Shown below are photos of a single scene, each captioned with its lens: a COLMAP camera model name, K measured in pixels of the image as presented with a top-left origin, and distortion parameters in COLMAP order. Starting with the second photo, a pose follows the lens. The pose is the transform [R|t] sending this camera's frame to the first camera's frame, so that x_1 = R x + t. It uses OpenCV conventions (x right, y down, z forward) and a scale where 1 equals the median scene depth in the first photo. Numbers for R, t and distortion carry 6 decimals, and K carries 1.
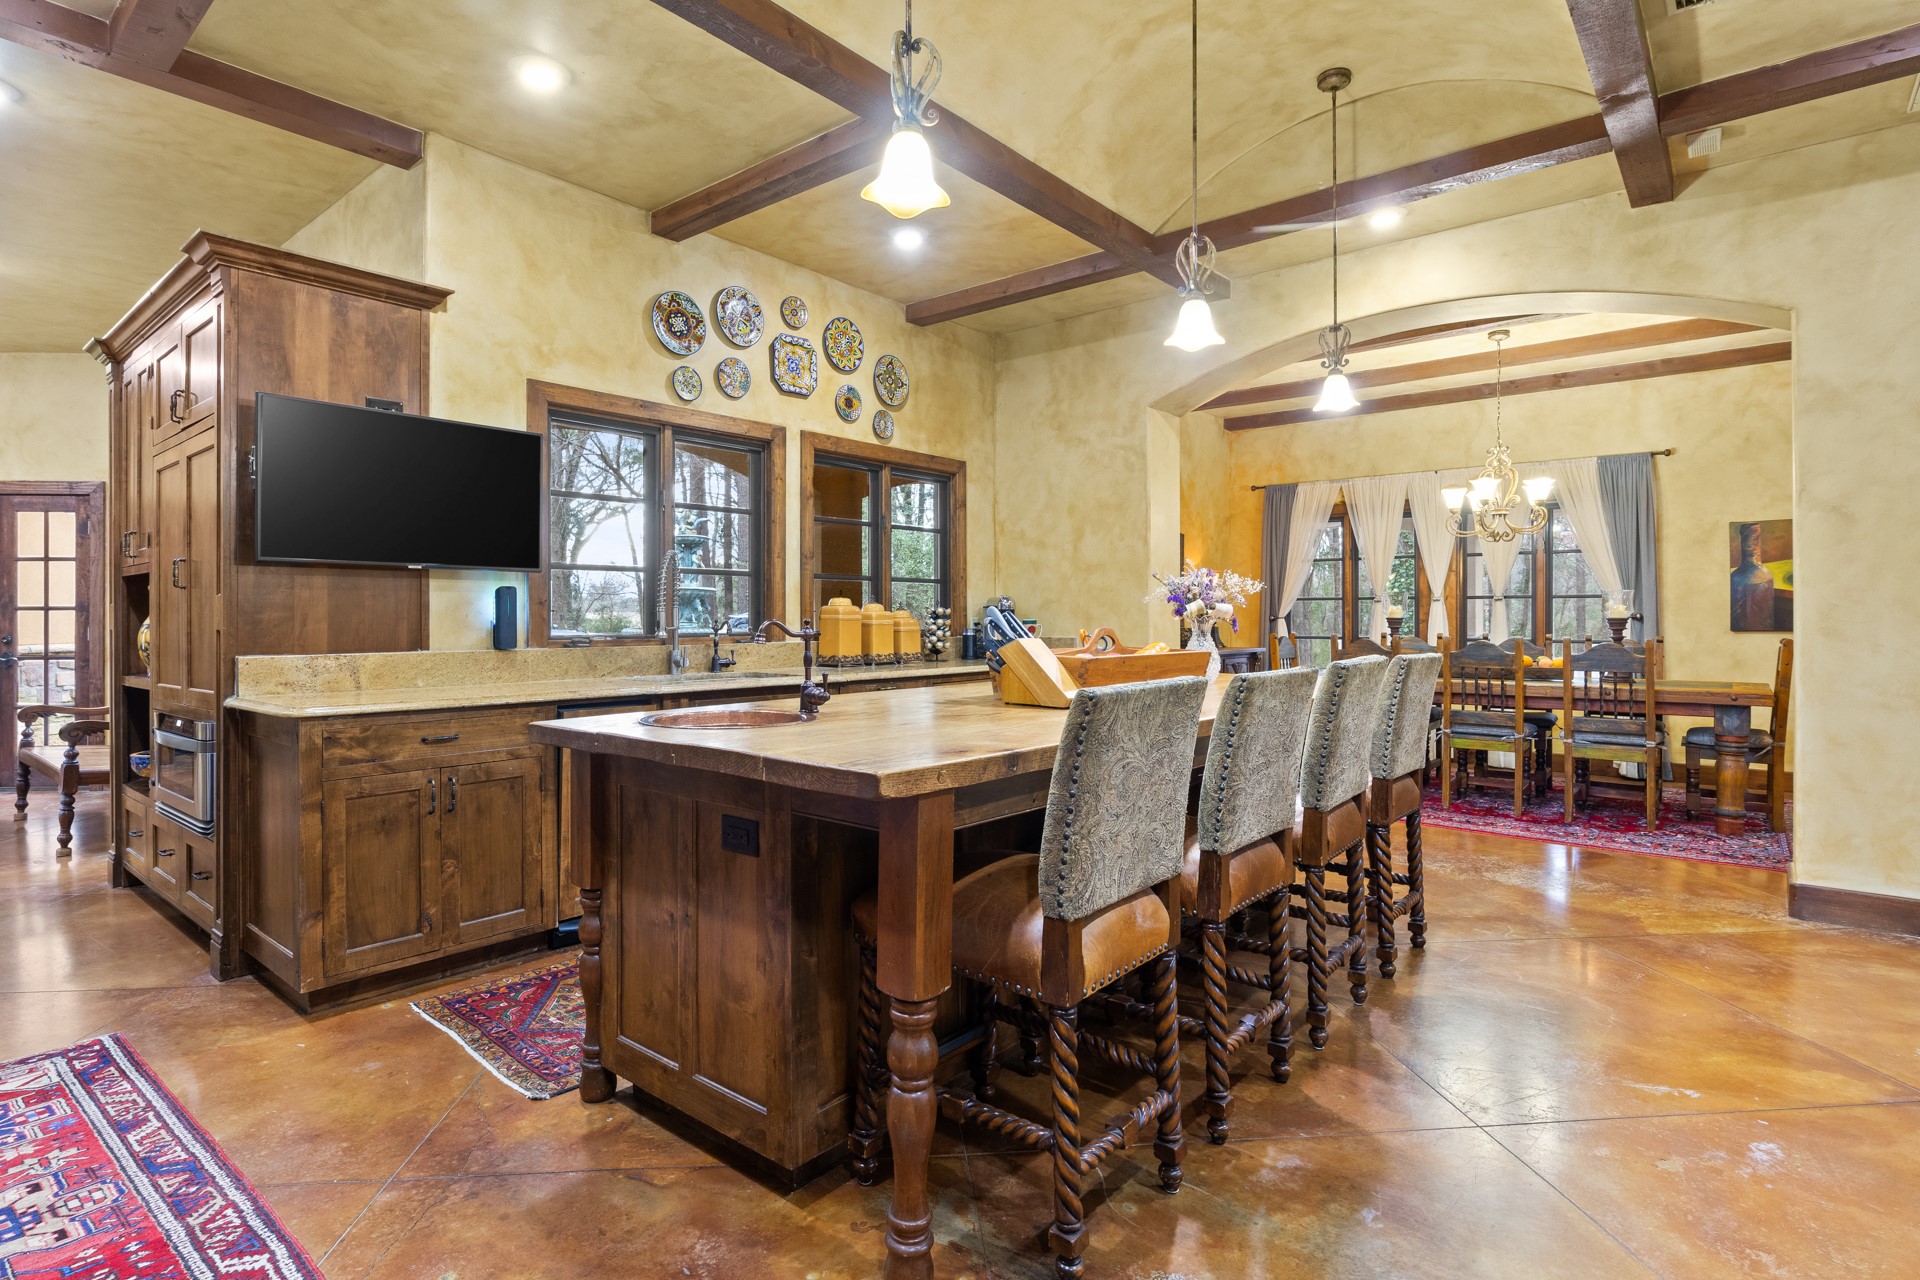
lens RADIAL K [[981.2, 0, 959.4], [0, 981.2, 626.4], [0, 0, 1]] dist [-0.004989, -0.001449]
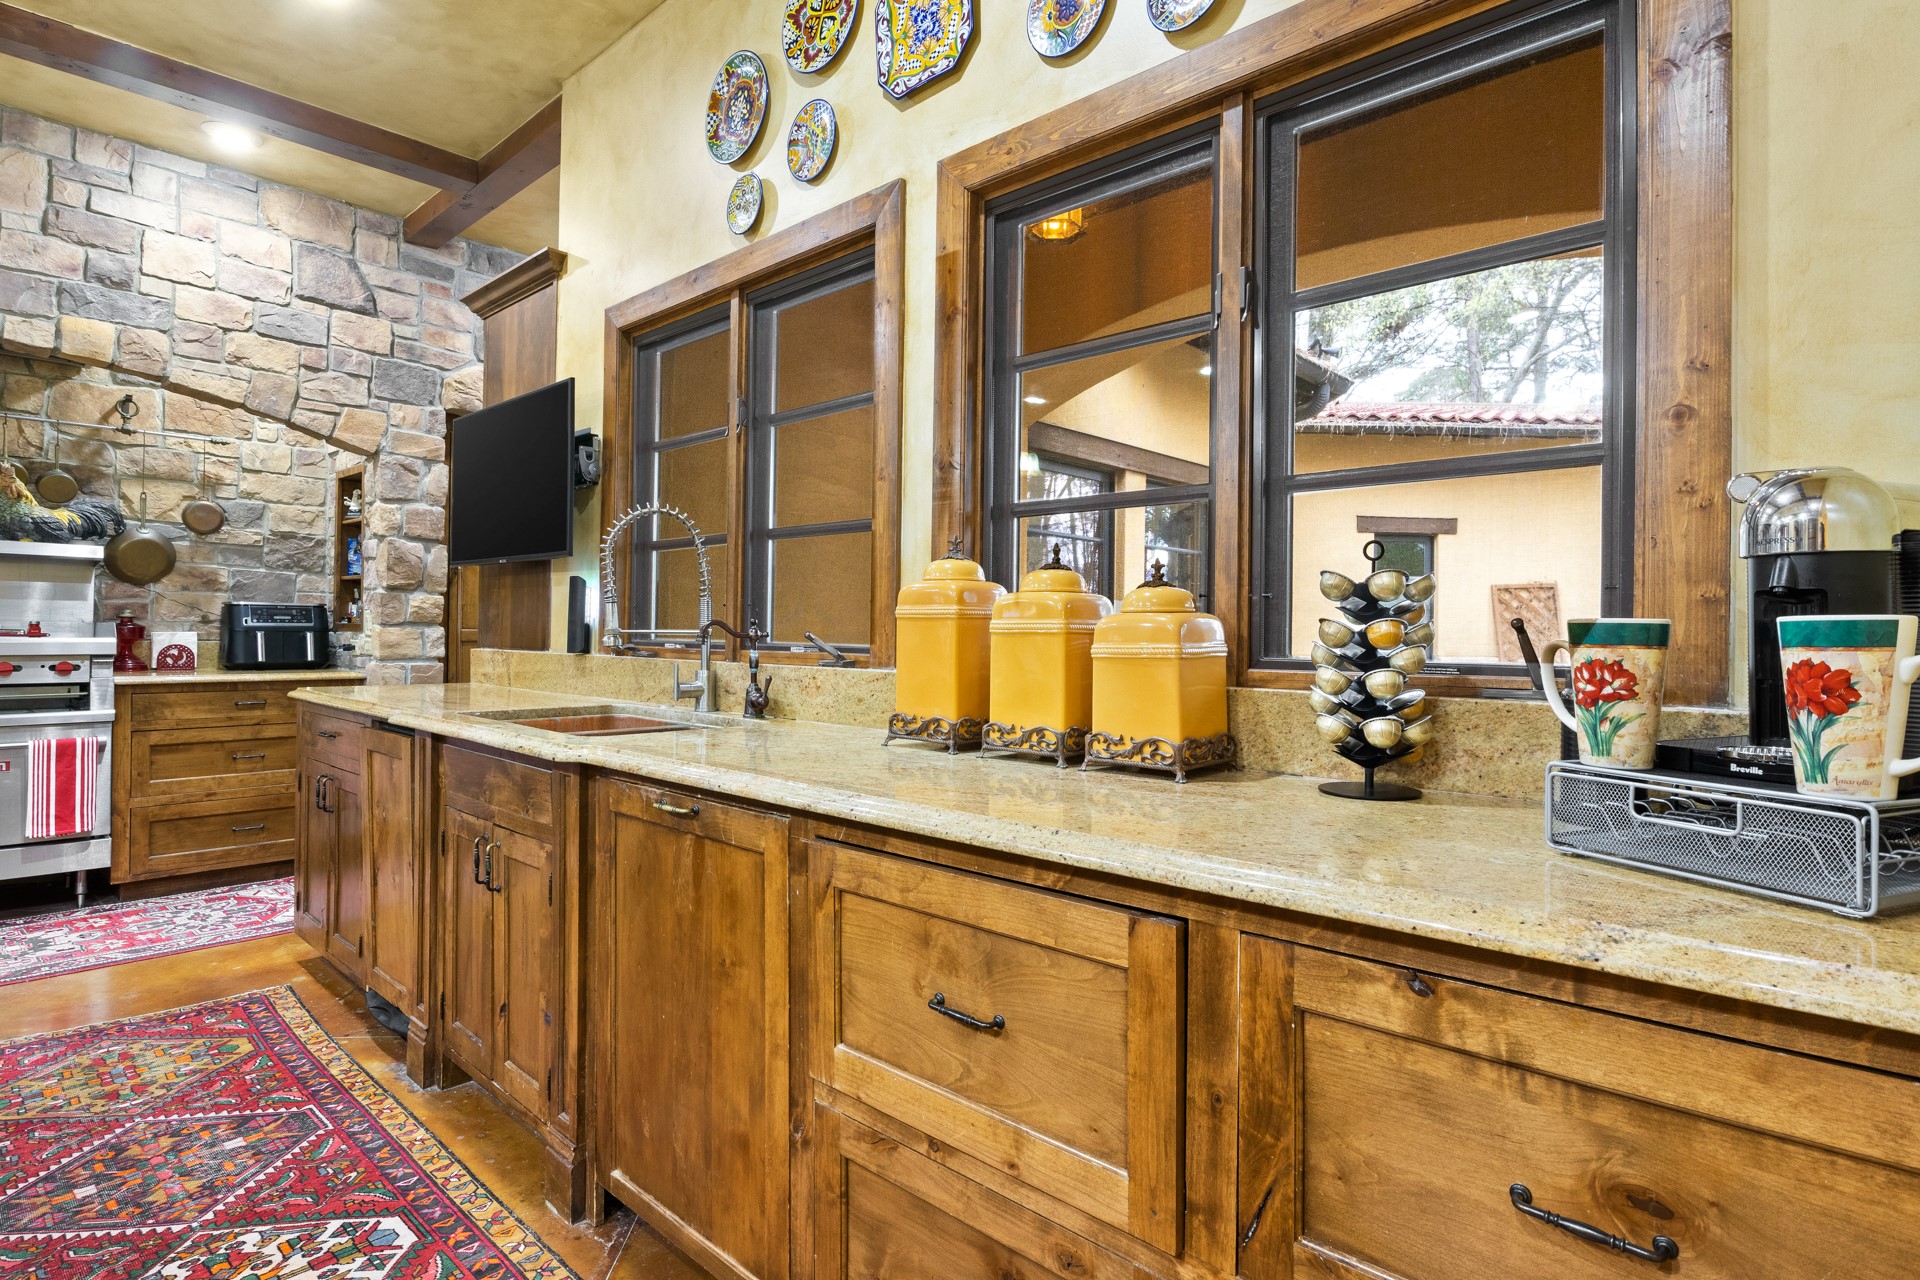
lens RADIAL K [[981.2, 0, 961.7], [0, 981.2, 628.8], [0, 0, 1]] dist [-0.004989, -0.001449]
pose [[-0.056046, -0.001568, -0.998427, 0.280838], [-0.022640, 0.999744, -0.000299, -0.003262], [0.998171, 0.022588, -0.056067, 1.155824]]
